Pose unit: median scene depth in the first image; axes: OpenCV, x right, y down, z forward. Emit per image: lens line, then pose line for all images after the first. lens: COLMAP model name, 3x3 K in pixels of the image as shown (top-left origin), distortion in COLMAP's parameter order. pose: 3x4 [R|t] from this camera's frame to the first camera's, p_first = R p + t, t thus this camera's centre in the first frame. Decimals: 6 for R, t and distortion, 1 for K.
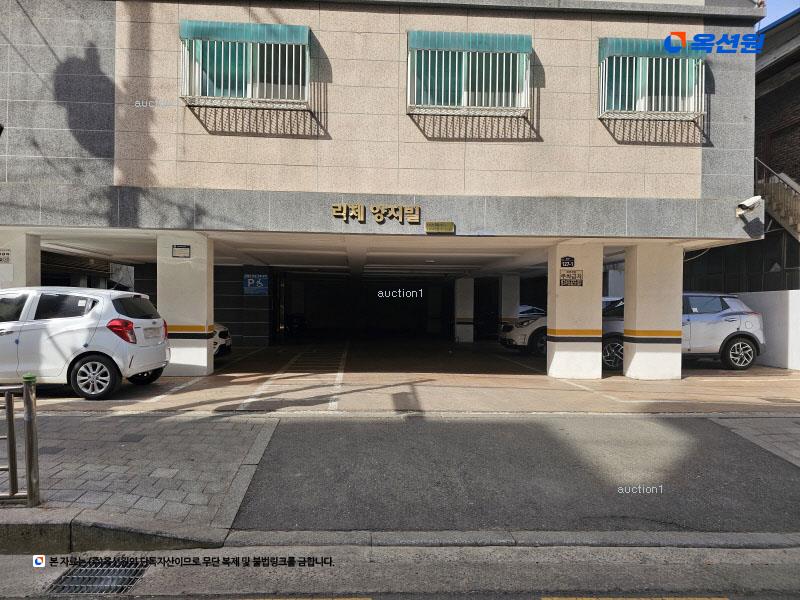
lens RADIAL K [[532.9, 0, 383.6], [0, 532.9, 306.9], [0, 0, 1]] dist [0.071801, -0.062681]
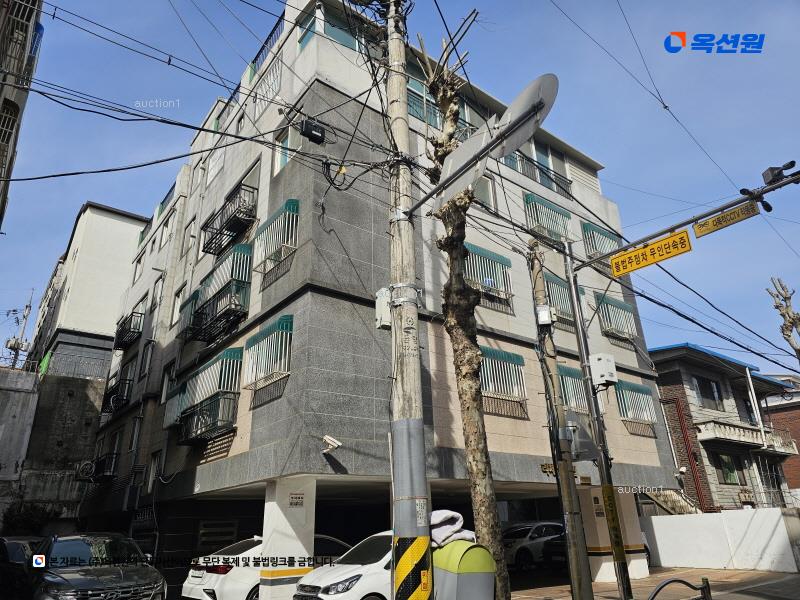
lens RADIAL K [[532.9, 0, 392.6], [0, 532.9, 304.1], [0, 0, 1]] dist [0.071801, -0.062681]
pose [[0.823071, 0.185966, 0.536629, -1.361653], [0.040629, 0.923171, -0.382236, -0.038454], [-0.566484, 0.336410, 0.752279, -0.090074]]
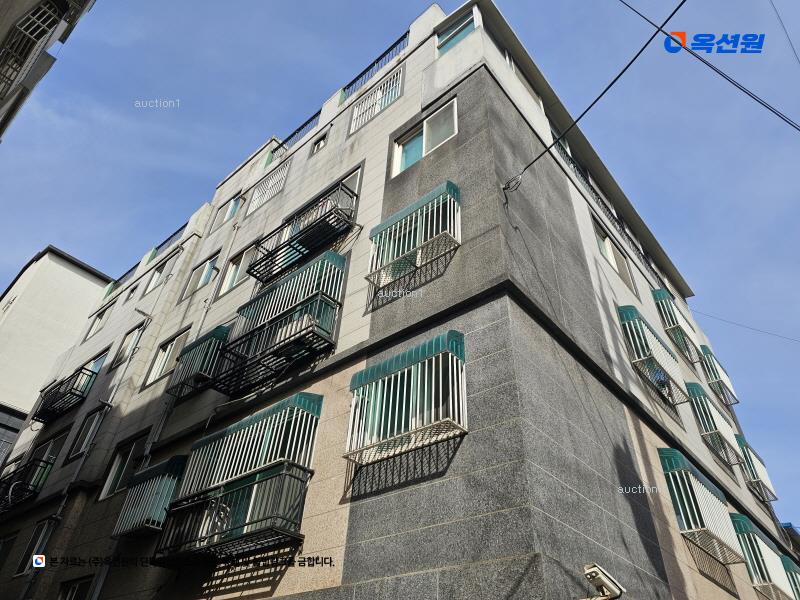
lens RADIAL K [[532.9, 0, 398.8], [0, 532.9, 297.9], [0, 0, 1]] dist [0.071801, -0.062681]
pose [[0.694016, 0.480750, 0.535931, -1.350191], [-0.038920, 0.768353, -0.638841, -0.075558], [-0.718907, 0.422508, 0.551960, 0.660941]]
